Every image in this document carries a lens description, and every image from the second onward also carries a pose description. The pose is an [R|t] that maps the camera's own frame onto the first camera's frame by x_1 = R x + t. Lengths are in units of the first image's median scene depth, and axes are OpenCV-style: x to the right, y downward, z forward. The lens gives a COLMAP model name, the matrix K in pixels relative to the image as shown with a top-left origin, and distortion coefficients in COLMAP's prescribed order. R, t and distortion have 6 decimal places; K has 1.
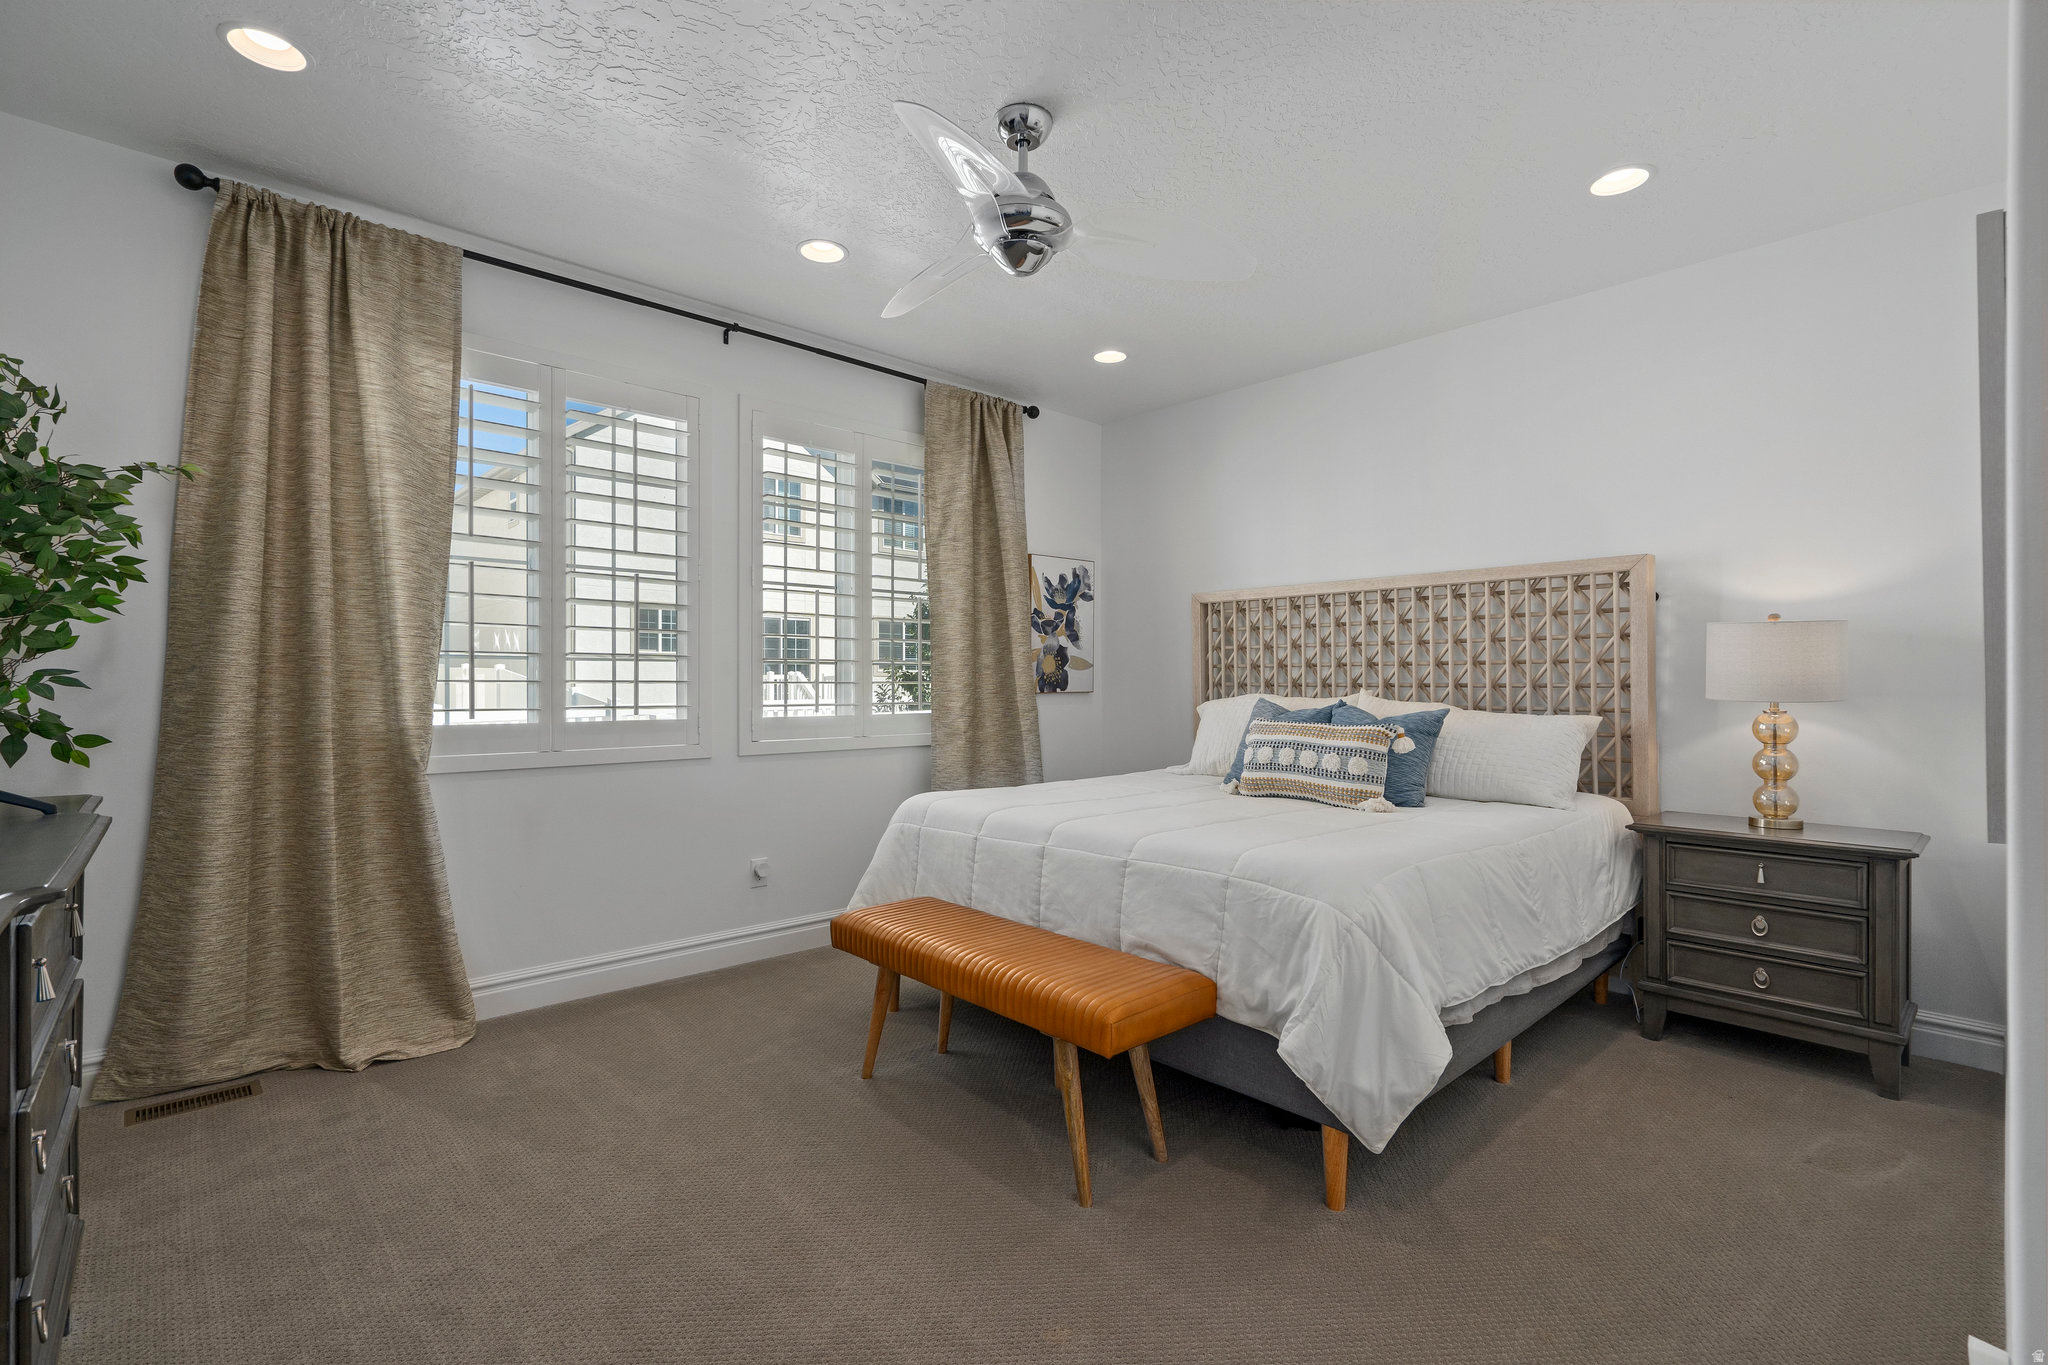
lens RADIAL K [[937.7, 0, 1021.2], [0, 937.7, 681.8], [0, 0, 1]] dist [-0.009308, 0.003663]
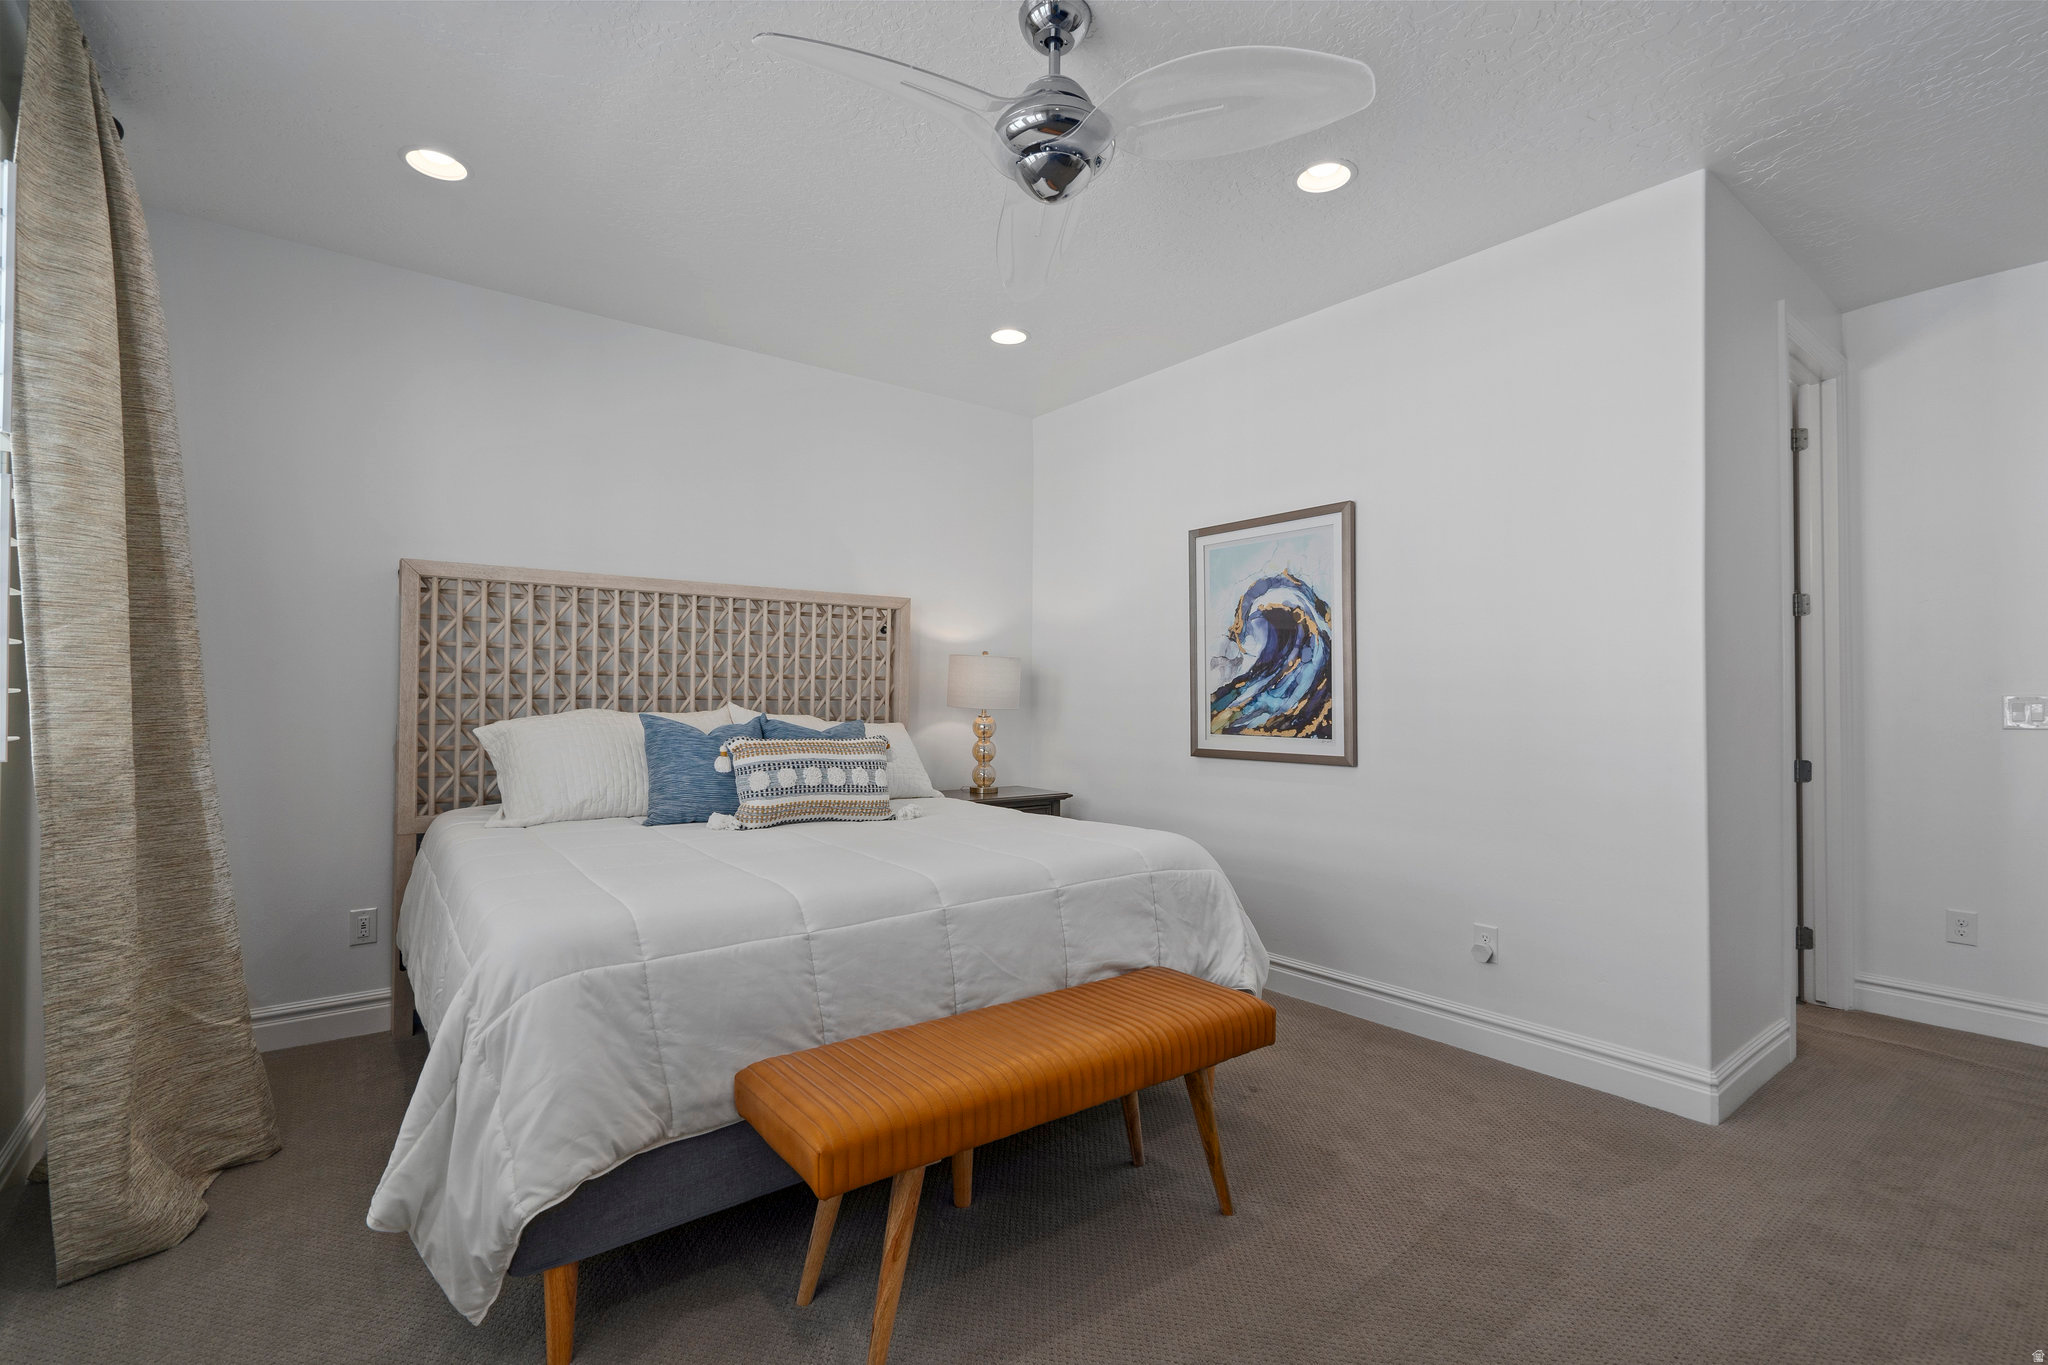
lens RADIAL K [[937.7, 0, 1021.4], [0, 937.7, 683.6], [0, 0, 1]] dist [-0.009308, 0.003663]
pose [[0.083287, 0.014511, 0.996420, -0.629421], [-0.006269, 0.999882, -0.014037, 0.000517], [-0.996506, -0.005078, 0.083368, 0.739923]]
